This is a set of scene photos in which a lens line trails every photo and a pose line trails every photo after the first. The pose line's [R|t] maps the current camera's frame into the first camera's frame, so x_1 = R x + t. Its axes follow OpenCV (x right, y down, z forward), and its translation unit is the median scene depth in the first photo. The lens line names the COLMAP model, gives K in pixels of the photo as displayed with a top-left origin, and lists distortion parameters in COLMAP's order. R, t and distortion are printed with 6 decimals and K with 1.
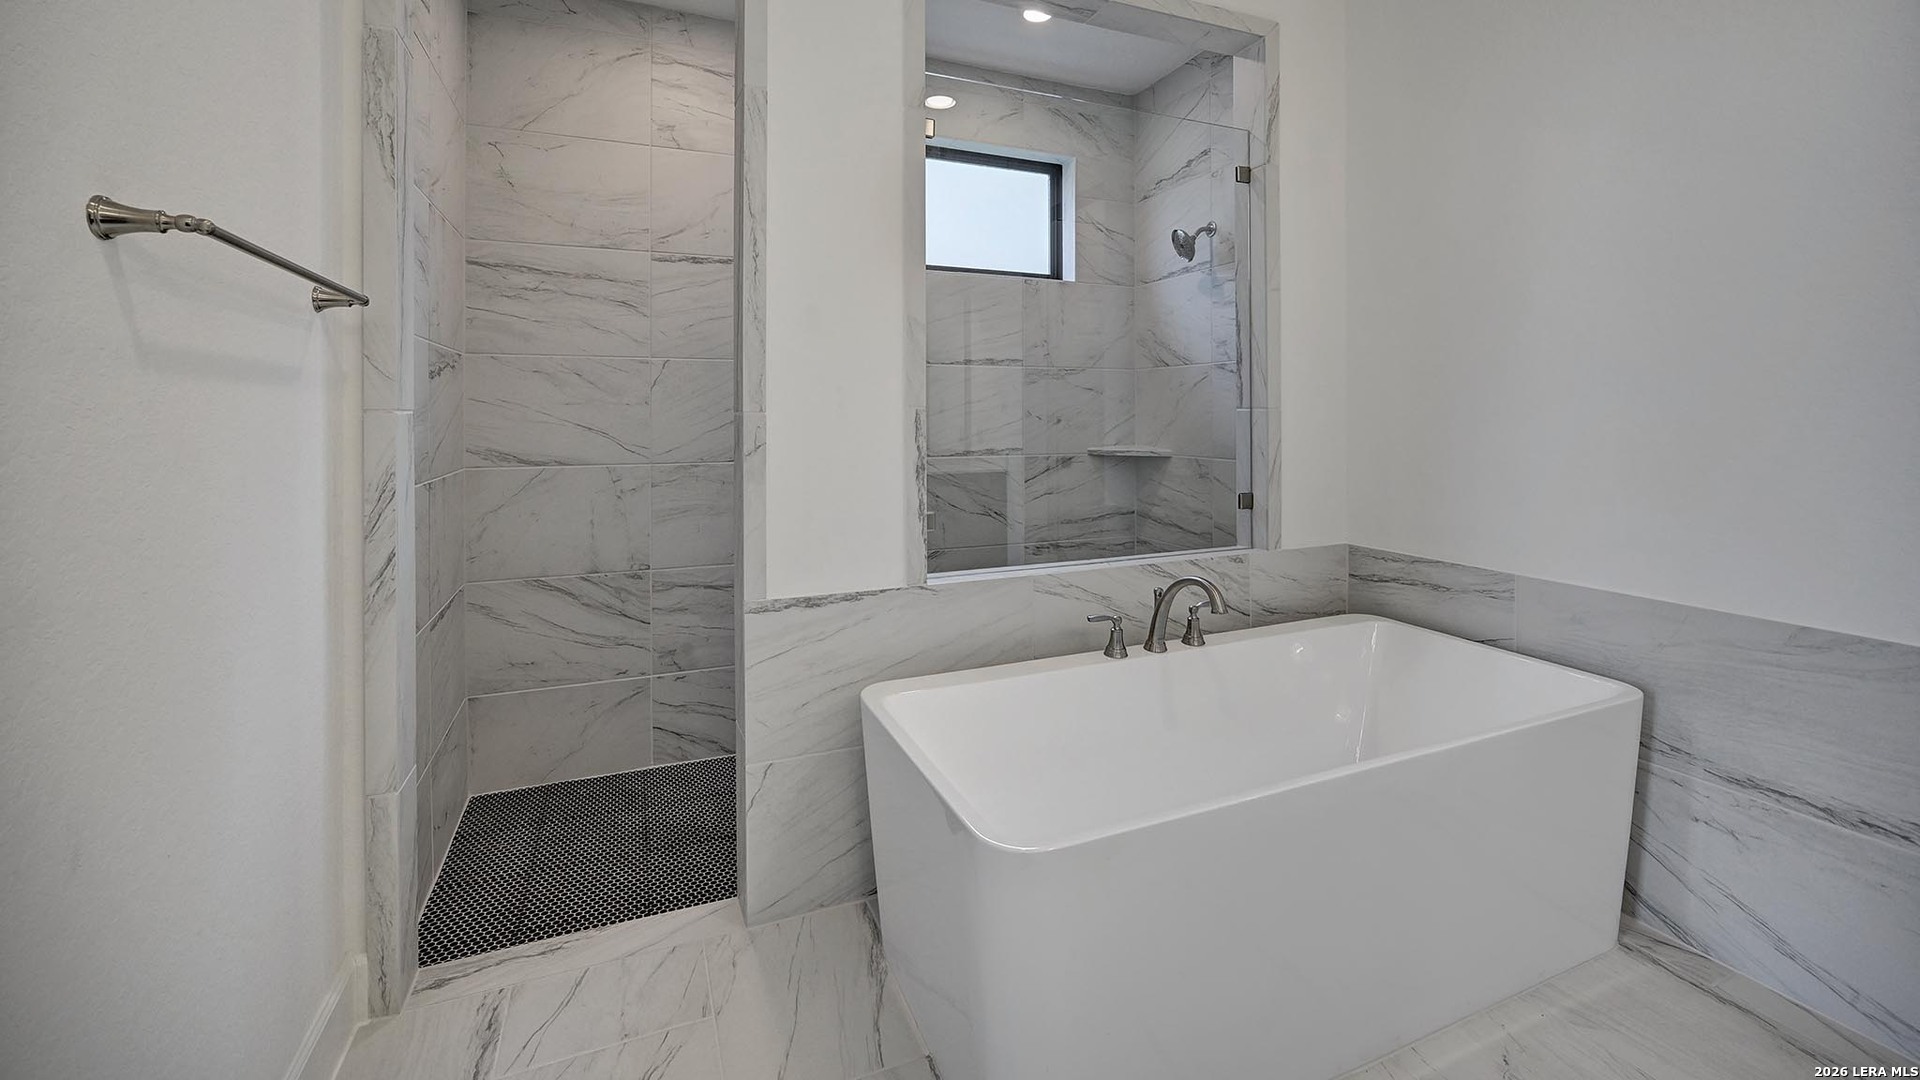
lens RADIAL K [[783.5, 0, 960.6], [0, 783.5, 415.2], [0, 0, 1]] dist [-0.000718, -0.000049]
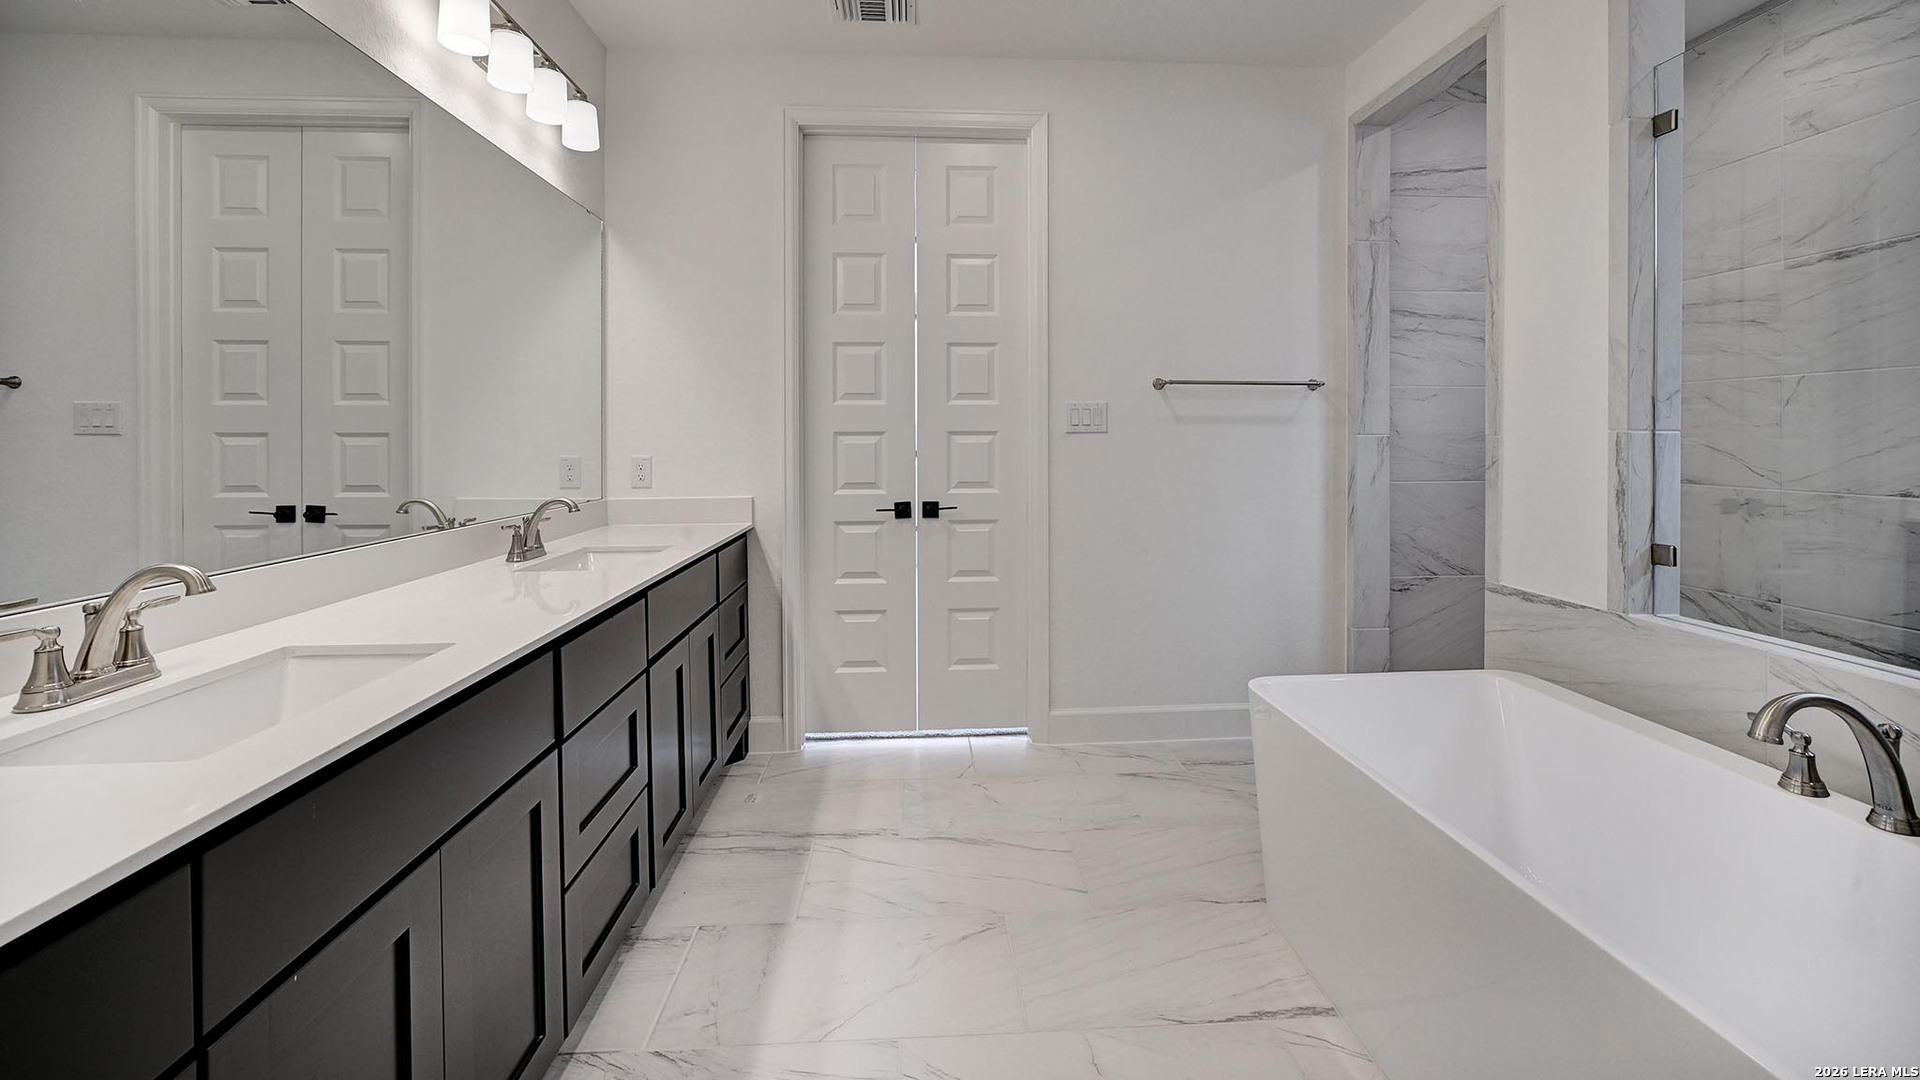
lens RADIAL K [[895.7, 0, 964.9], [0, 895.7, 466.7], [0, 0, 1]] dist [0.000961, 0.000114]
pose [[-0.333721, 0.035403, -0.942007, 1.263137], [0.000019, 0.999295, 0.037549, -0.007254], [0.942672, 0.012513, -0.333486, 0.603223]]
